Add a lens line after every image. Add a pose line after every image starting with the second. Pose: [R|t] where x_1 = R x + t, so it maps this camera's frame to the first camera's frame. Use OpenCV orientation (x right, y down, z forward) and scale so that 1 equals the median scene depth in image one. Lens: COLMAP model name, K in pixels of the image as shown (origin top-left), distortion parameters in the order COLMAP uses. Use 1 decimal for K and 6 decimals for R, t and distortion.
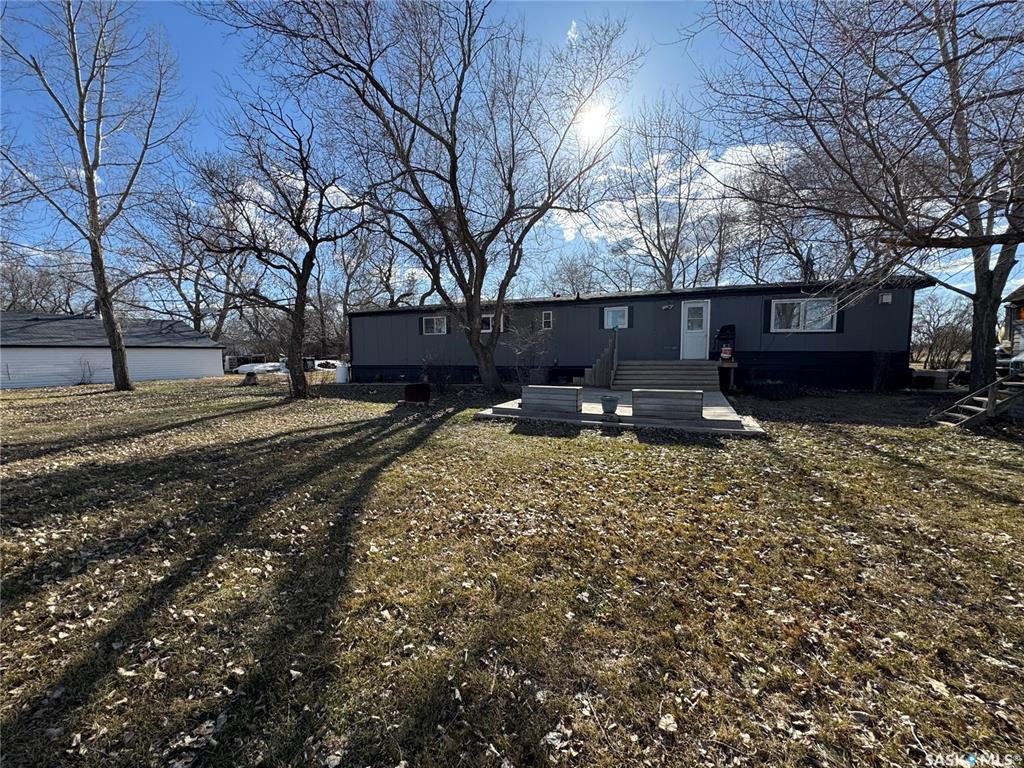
lens RADIAL K [[409.0, 0, 512.4], [0, 409.0, 385.4], [0, 0, 1]] dist [-0.002137, 0.000455]
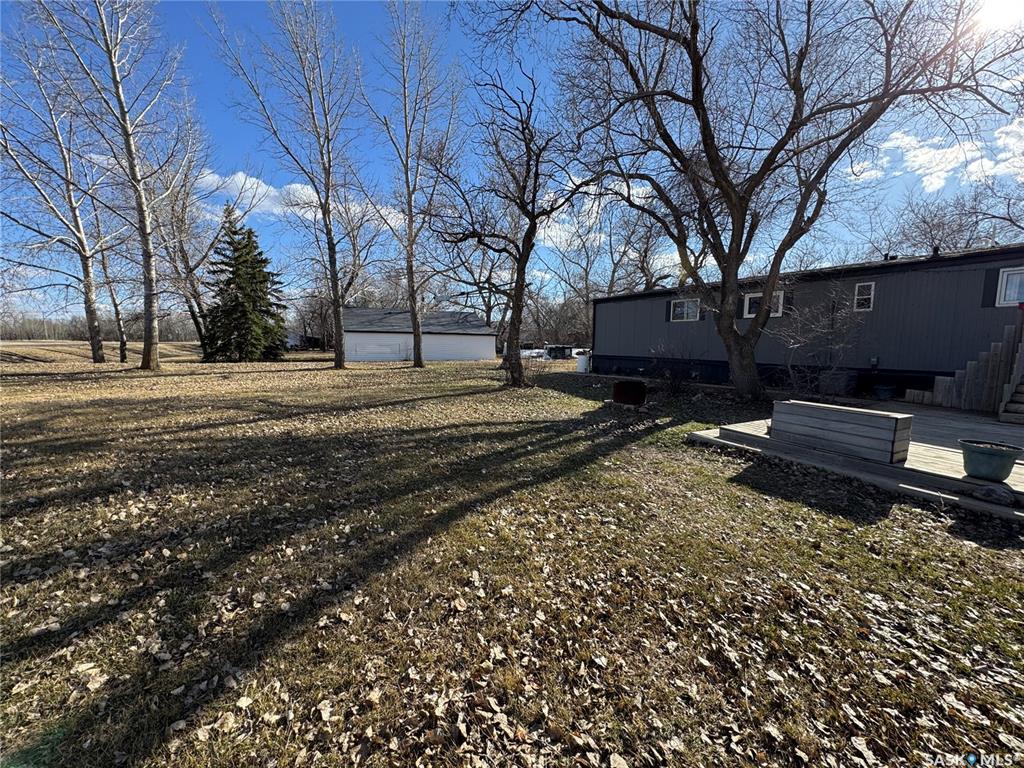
lens RADIAL K [[409.0, 0, 512.0], [0, 409.0, 384.5], [0, 0, 1]] dist [-0.002137, 0.000455]
pose [[0.797774, 0.084025, -0.597073, 0.056772], [-0.071663, 0.996437, 0.044476, -0.016236], [0.598683, 0.007306, 0.800953, 0.227793]]
